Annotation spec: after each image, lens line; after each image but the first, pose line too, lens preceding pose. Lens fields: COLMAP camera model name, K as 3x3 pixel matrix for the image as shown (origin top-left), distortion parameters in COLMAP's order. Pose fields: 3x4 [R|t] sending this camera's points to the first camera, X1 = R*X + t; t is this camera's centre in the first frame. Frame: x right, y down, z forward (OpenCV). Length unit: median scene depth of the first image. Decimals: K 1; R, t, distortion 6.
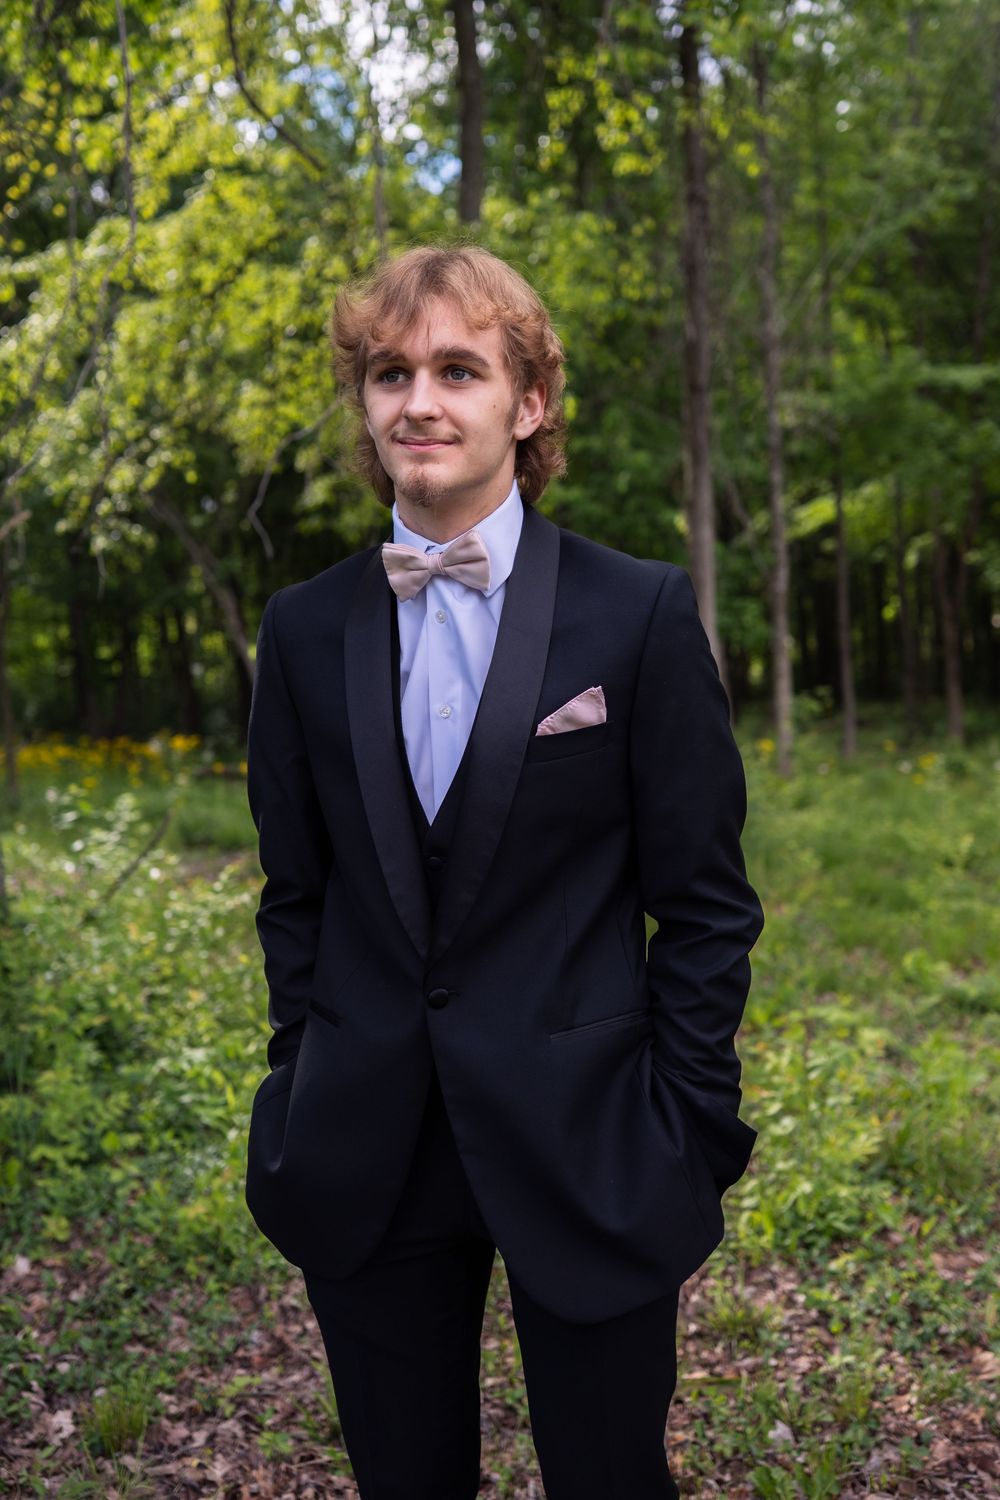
lens RADIAL K [[1490.2, 0, 500.2], [0, 1490.2, 749.2], [0, 0, 1]] dist [0.000681, 0.000000]
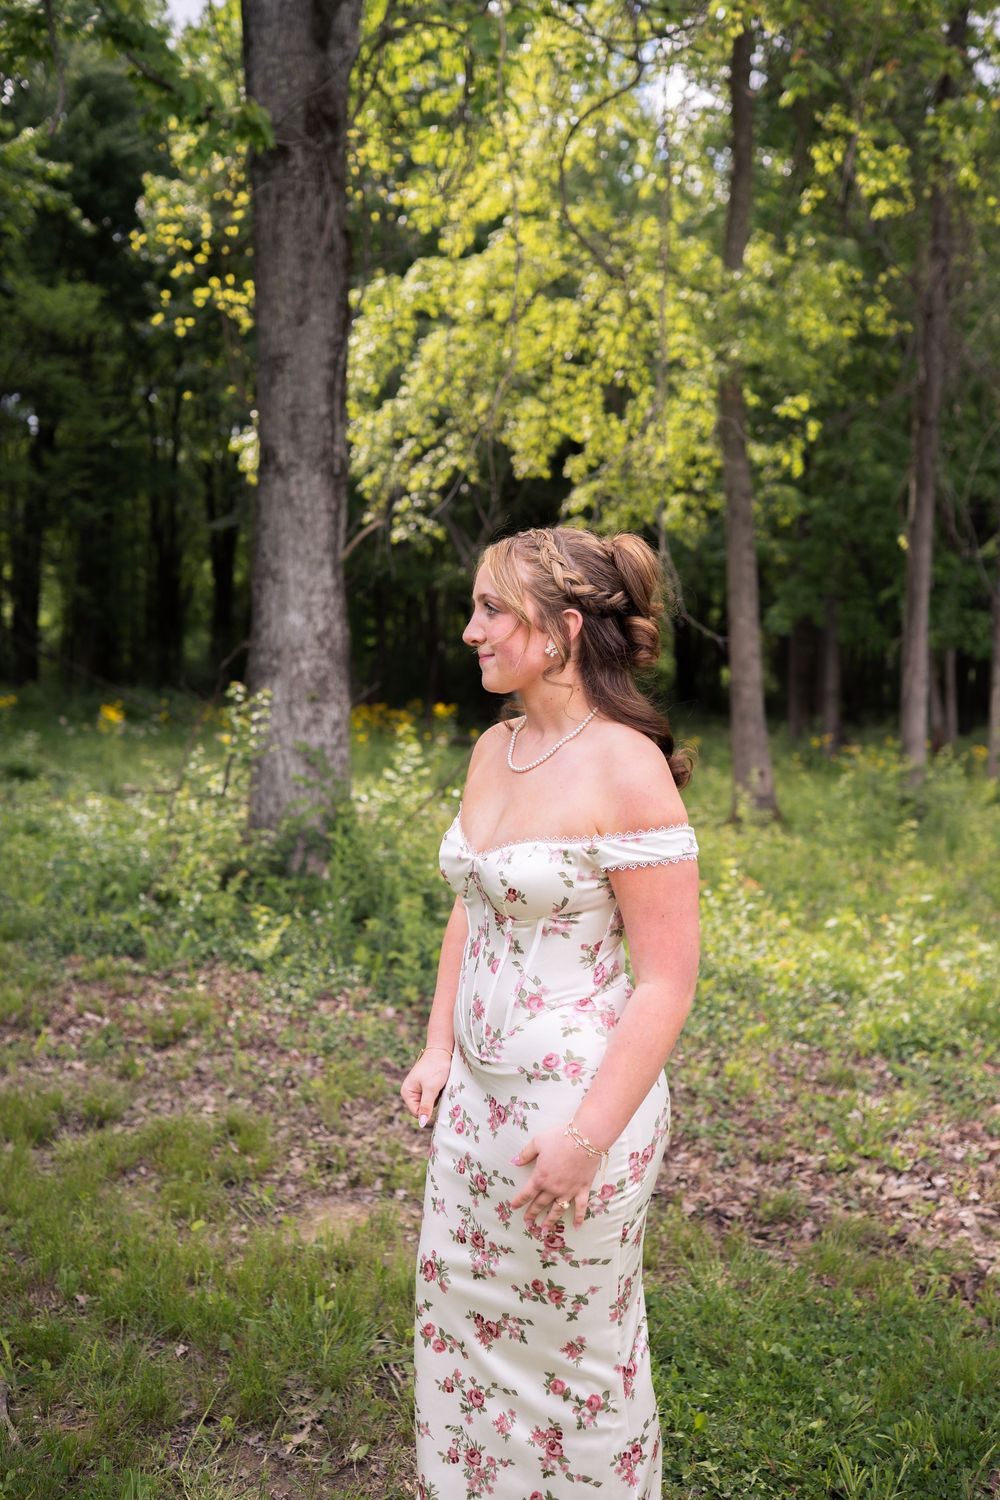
lens RADIAL K [[1490.2, 0, 499.6], [0, 1490.2, 748.6], [0, 0, 1]] dist [0.000681, 0.000000]
pose [[0.985700, 0.072772, -0.151983, 0.003853], [-0.071671, 0.997347, 0.012717, 0.010836], [0.152505, -0.001643, 0.988301, -0.149760]]
